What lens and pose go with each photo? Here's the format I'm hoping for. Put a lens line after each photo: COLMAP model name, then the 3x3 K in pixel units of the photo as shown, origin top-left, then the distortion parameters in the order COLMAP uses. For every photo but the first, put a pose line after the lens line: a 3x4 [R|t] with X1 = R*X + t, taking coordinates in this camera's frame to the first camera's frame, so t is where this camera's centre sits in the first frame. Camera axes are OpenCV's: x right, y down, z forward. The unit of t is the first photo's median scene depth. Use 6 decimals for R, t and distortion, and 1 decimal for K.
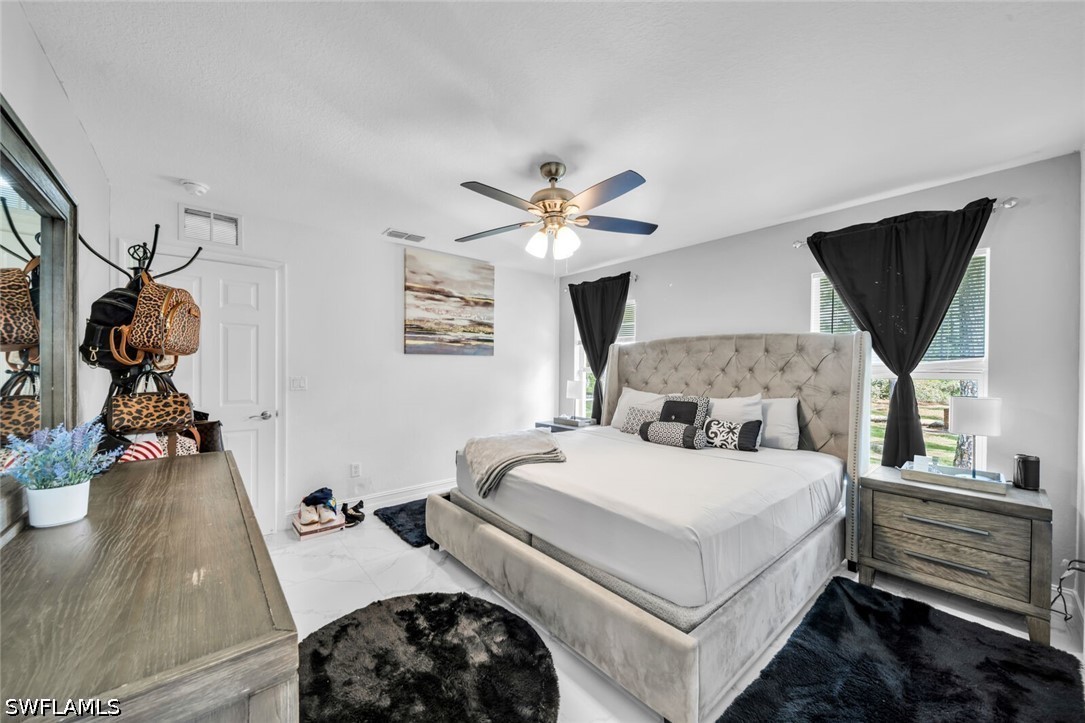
lens RADIAL K [[383.4, 0, 541.8], [0, 383.4, 368.9], [0, 0, 1]] dist [-0.000721, -0.000755]
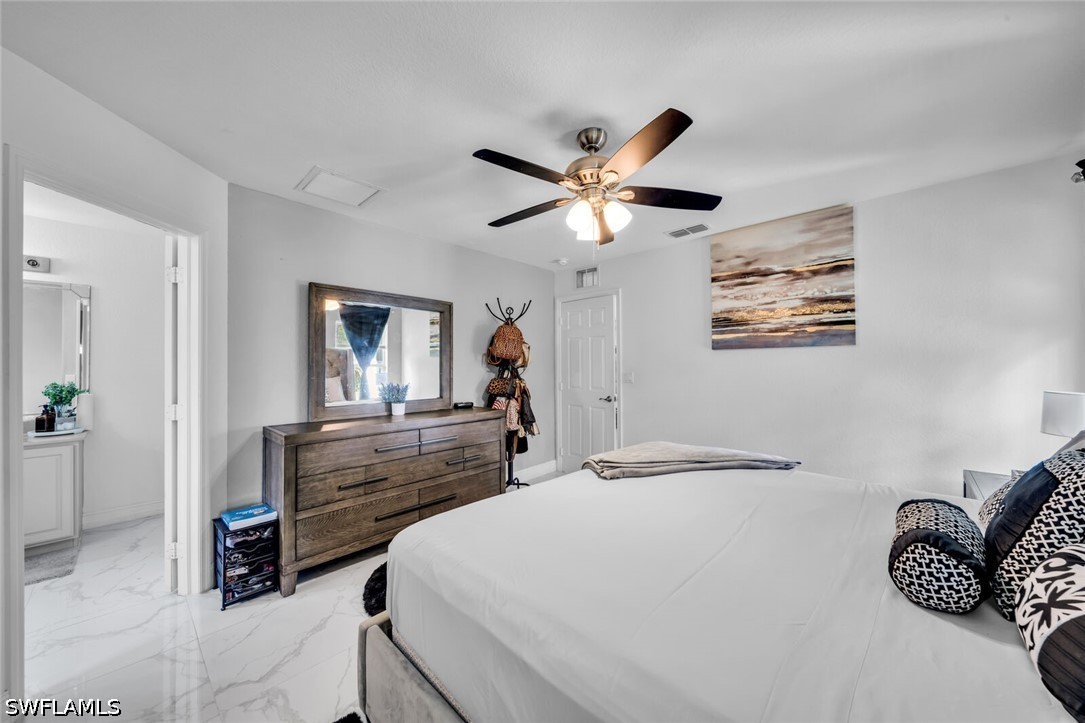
lens RADIAL K [[383.4, 0, 540.2], [0, 383.4, 358.9], [0, 0, 1]] dist [-0.000721, -0.000755]
pose [[0.102769, -0.022255, -0.994456, 0.494416], [-0.001762, 0.999744, -0.022555, 0.004336], [0.994704, 0.004070, 0.102704, 0.446640]]
